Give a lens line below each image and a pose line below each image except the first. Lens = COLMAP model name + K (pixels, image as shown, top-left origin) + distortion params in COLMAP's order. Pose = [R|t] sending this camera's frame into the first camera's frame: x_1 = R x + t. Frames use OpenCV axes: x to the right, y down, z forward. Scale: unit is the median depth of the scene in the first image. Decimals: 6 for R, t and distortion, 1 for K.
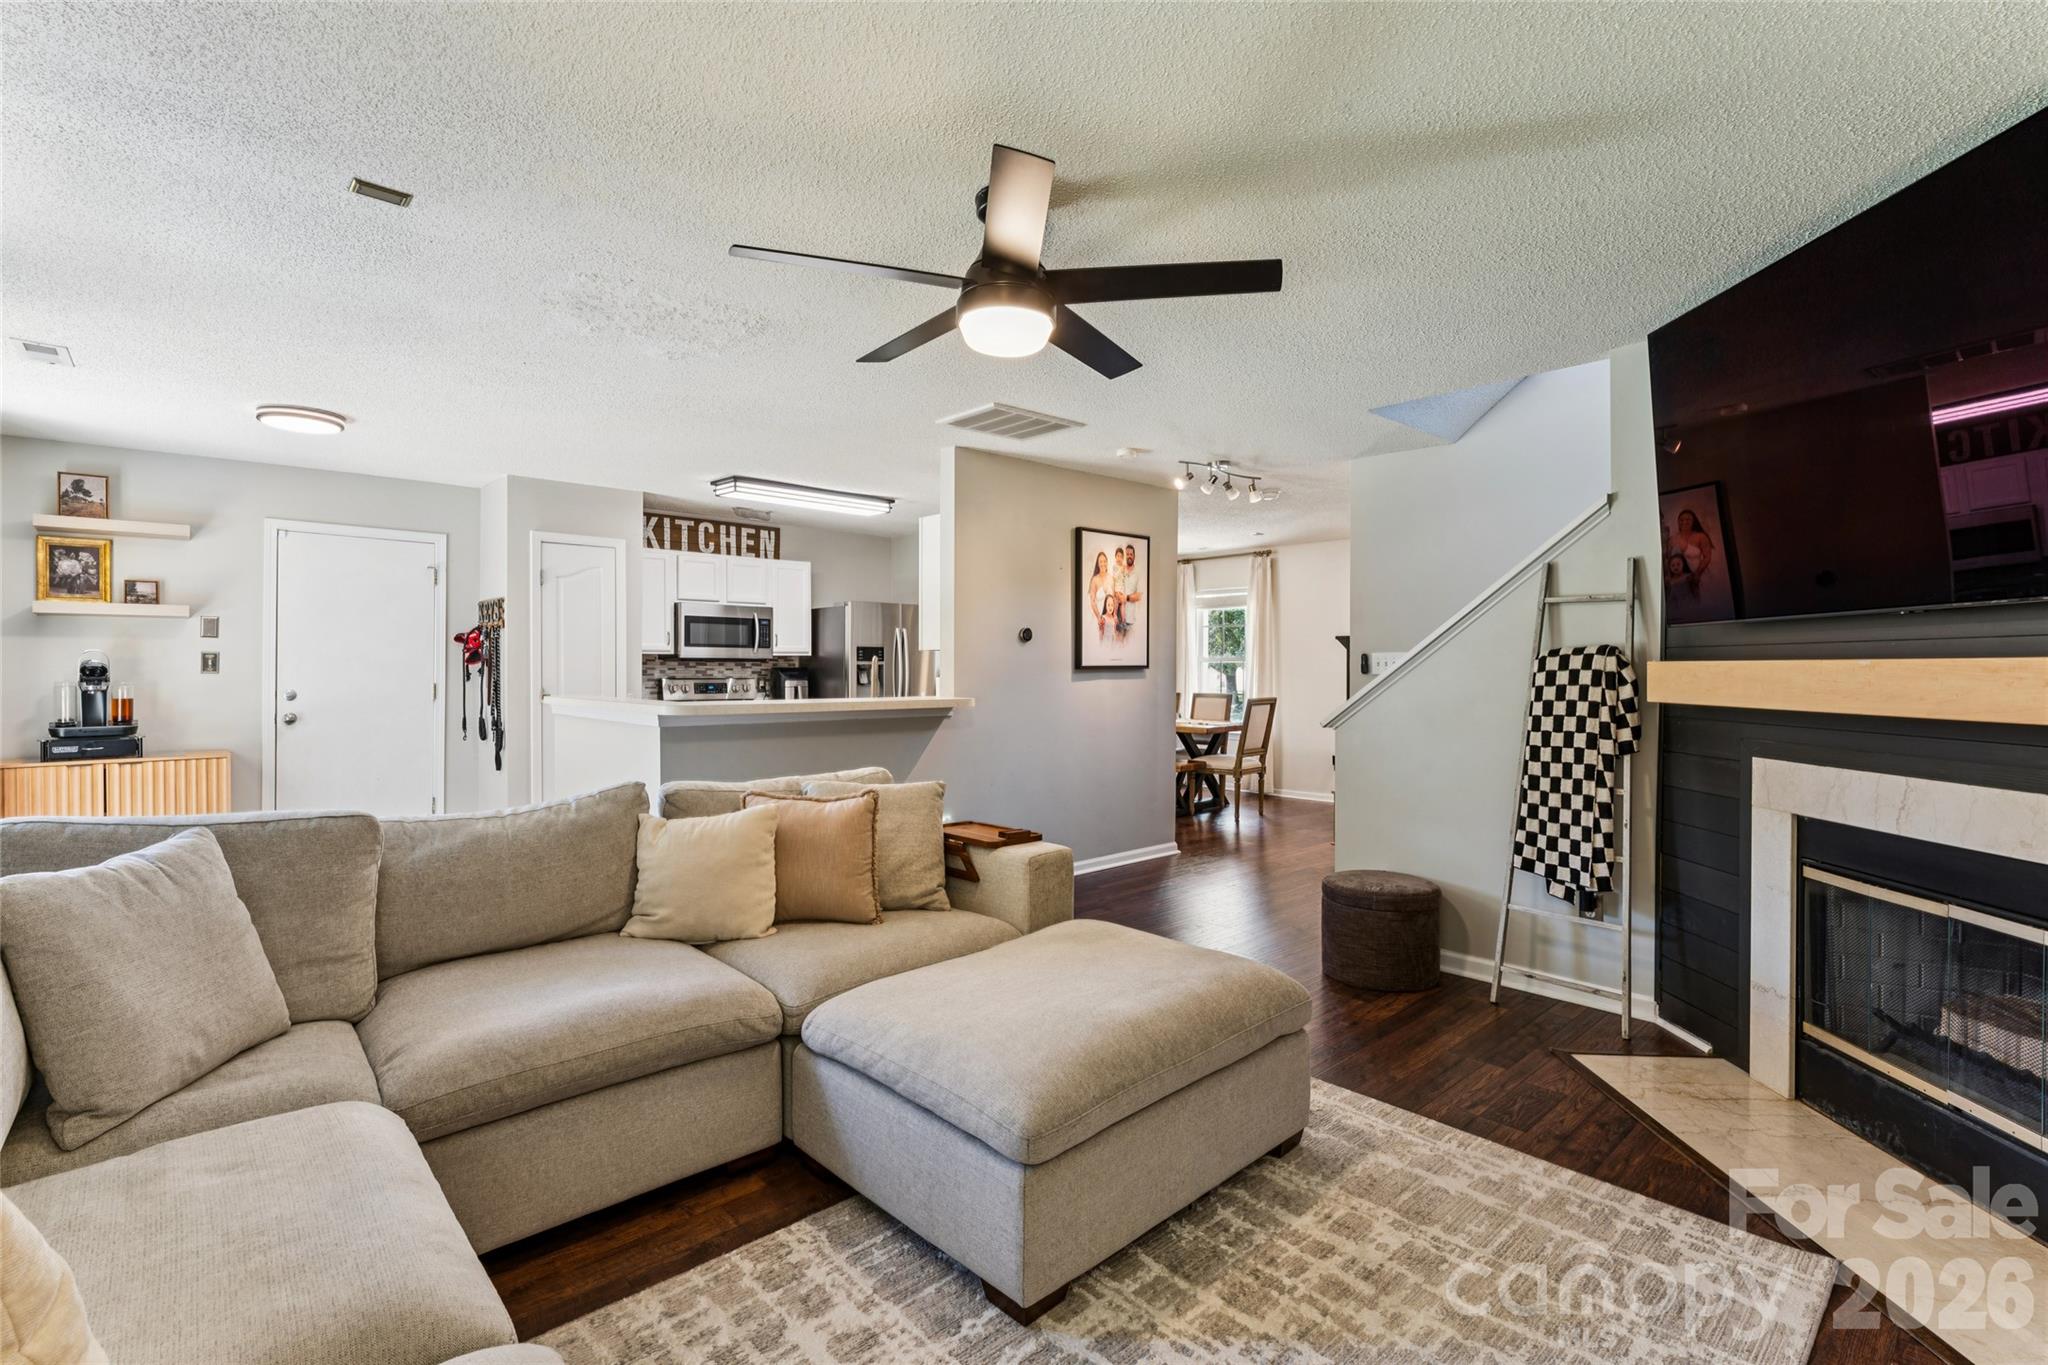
lens RADIAL K [[931.0, 0, 1012.8], [0, 931.0, 678.8], [0, 0, 1]] dist [0.001318, 0.000010]
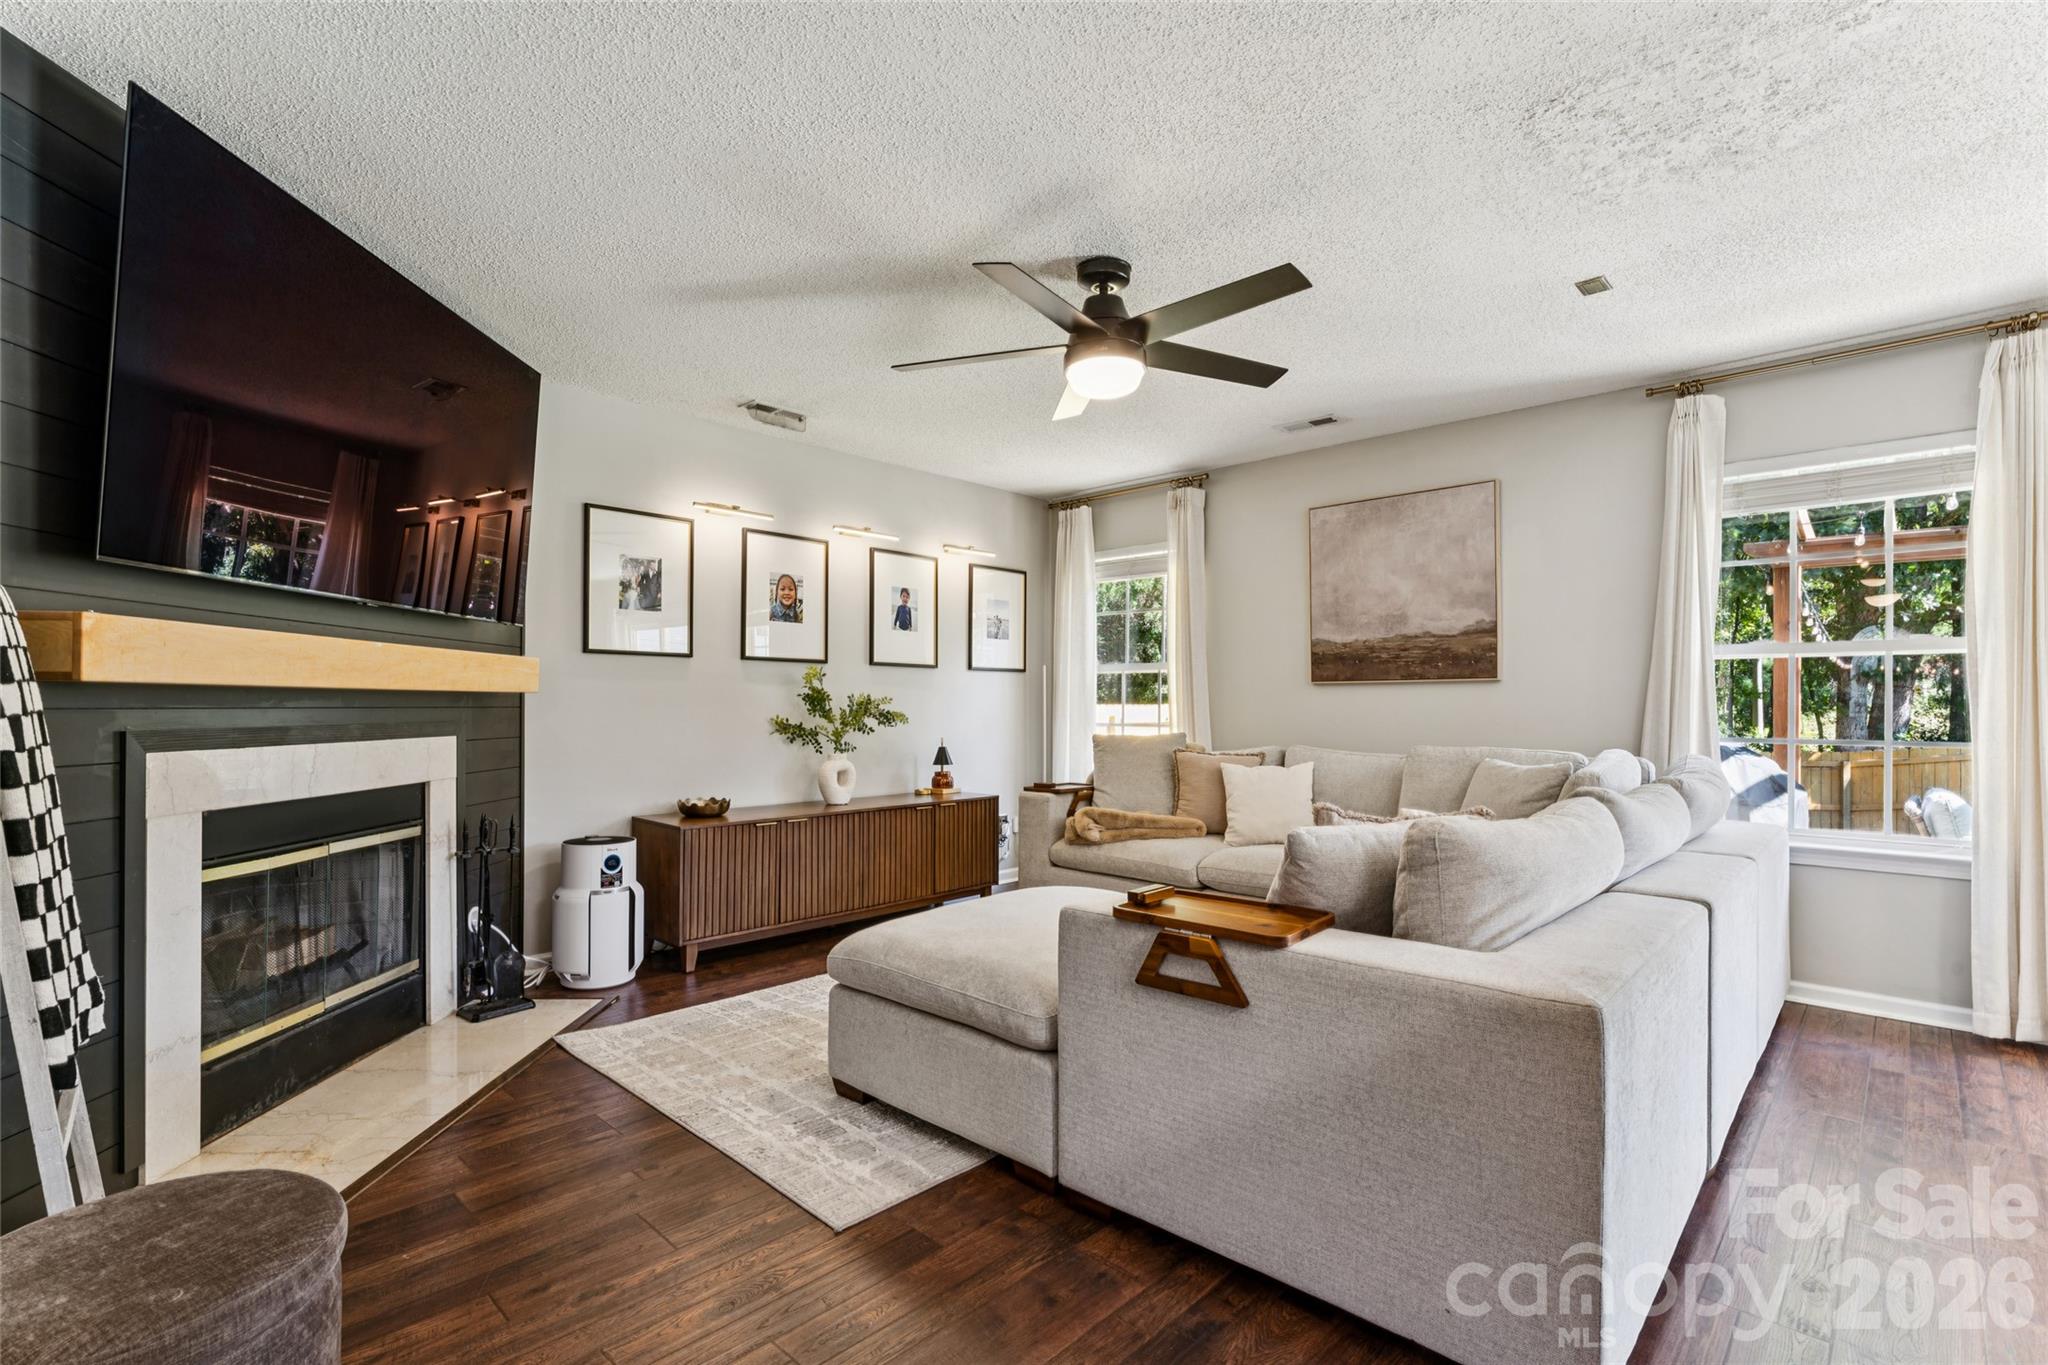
lens RADIAL K [[935.4, 0, 1014.3], [0, 935.4, 702.0], [0, 0, 1]] dist [-0.002646, -0.000932]
pose [[-0.997717, -0.006557, -0.067220, 0.082514], [-0.007105, 0.999943, 0.007918, 0.017439], [0.067165, 0.008377, -0.997707, 0.981306]]
